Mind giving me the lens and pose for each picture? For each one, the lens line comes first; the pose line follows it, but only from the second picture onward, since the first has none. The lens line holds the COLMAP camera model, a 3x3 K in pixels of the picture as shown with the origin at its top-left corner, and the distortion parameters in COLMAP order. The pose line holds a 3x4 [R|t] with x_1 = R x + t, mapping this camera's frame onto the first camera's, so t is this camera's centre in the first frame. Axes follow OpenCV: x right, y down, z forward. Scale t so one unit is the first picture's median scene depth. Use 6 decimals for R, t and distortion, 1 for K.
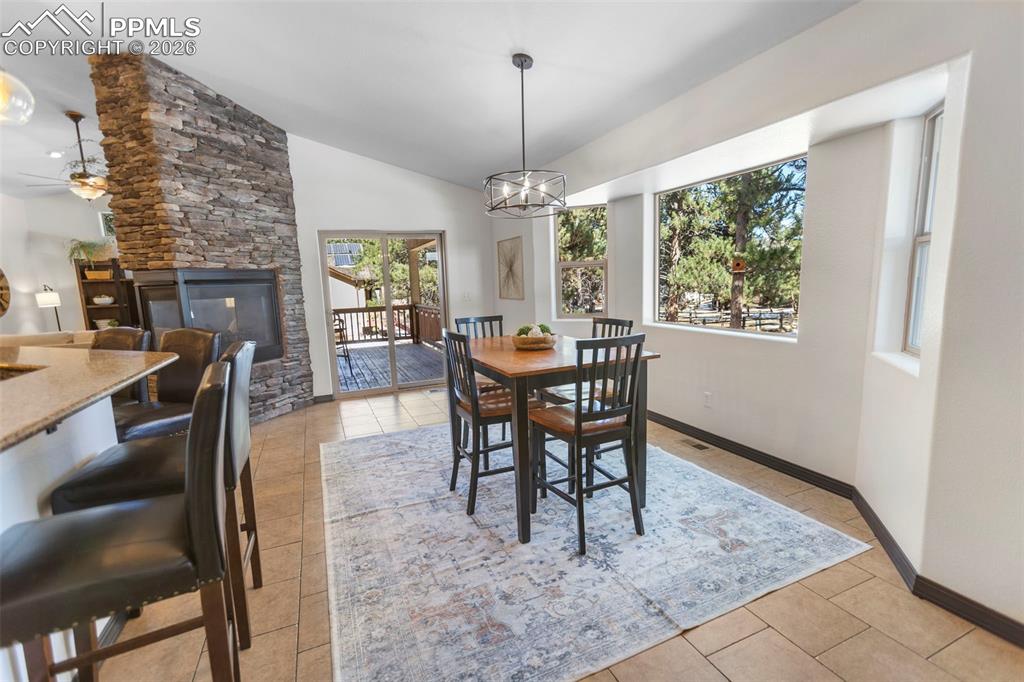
lens RADIAL K [[457.1, 0, 514.8], [0, 457.1, 347.0], [0, 0, 1]] dist [-0.004943, 0.003024]
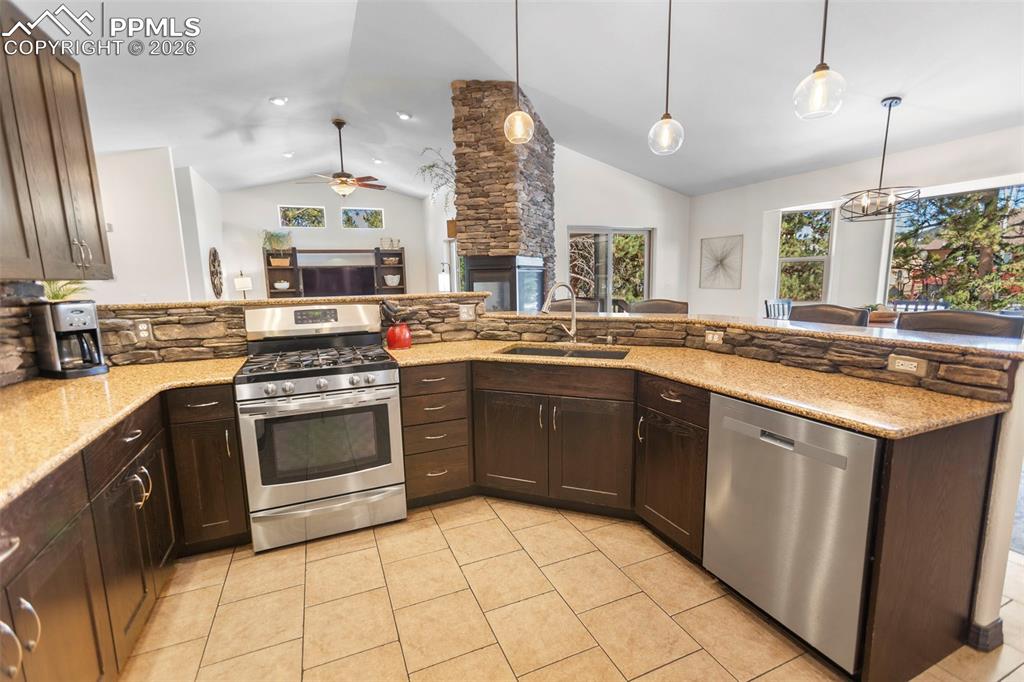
lens RADIAL K [[457.1, 0, 509.3], [0, 457.1, 345.0], [0, 0, 1]] dist [-0.004943, 0.003024]
pose [[0.999879, 0.015214, -0.003235, -0.607182], [-0.015198, 0.999872, 0.004937, 0.050611], [0.003310, -0.004887, 0.999983, -0.184906]]
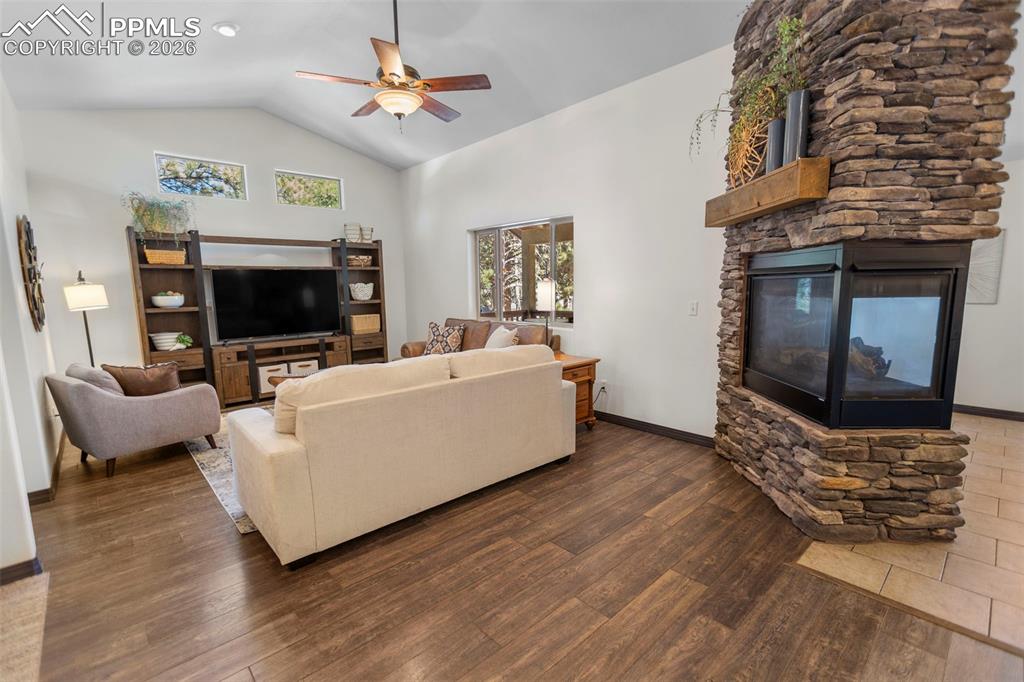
lens RADIAL K [[457.1, 0, 509.3], [0, 457.1, 347.7], [0, 0, 1]] dist [-0.004943, 0.003024]
pose [[0.945941, -0.023621, 0.323477, -1.190716], [0.028170, 0.999559, -0.009388, -0.039990], [-0.323112, 0.017992, 0.946190, 0.525949]]
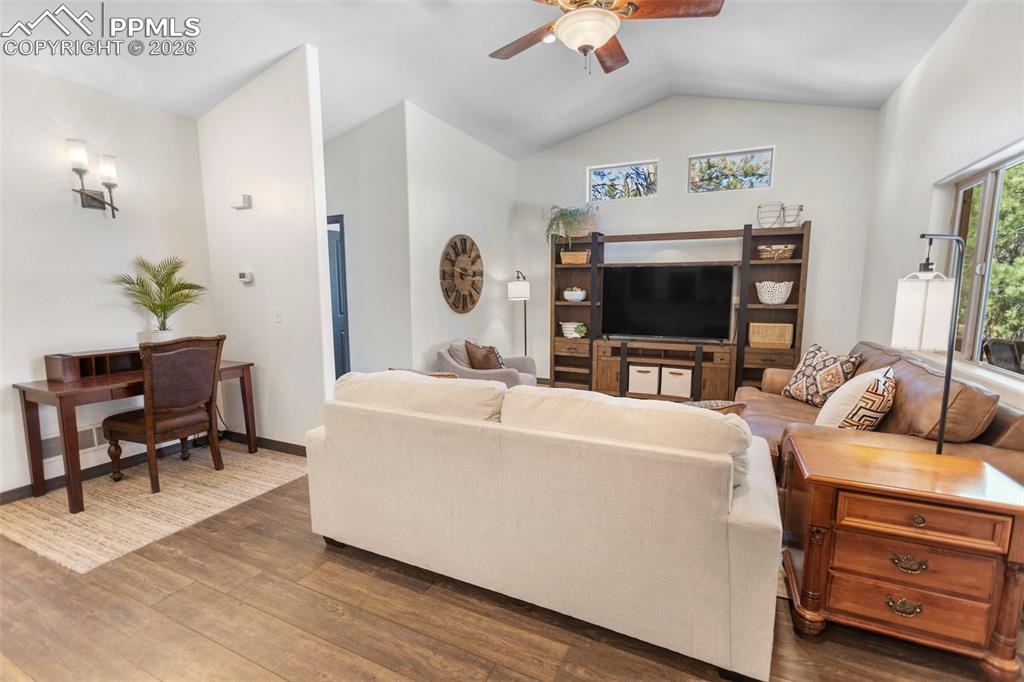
lens RADIAL K [[457.1, 0, 519.4], [0, 457.1, 348.3], [0, 0, 1]] dist [-0.004943, 0.003024]
pose [[0.660951, 0.136891, -0.737838, -0.768519], [-0.131184, 0.989158, 0.066004, -0.100629], [0.738874, 0.053167, 0.671743, 0.843317]]
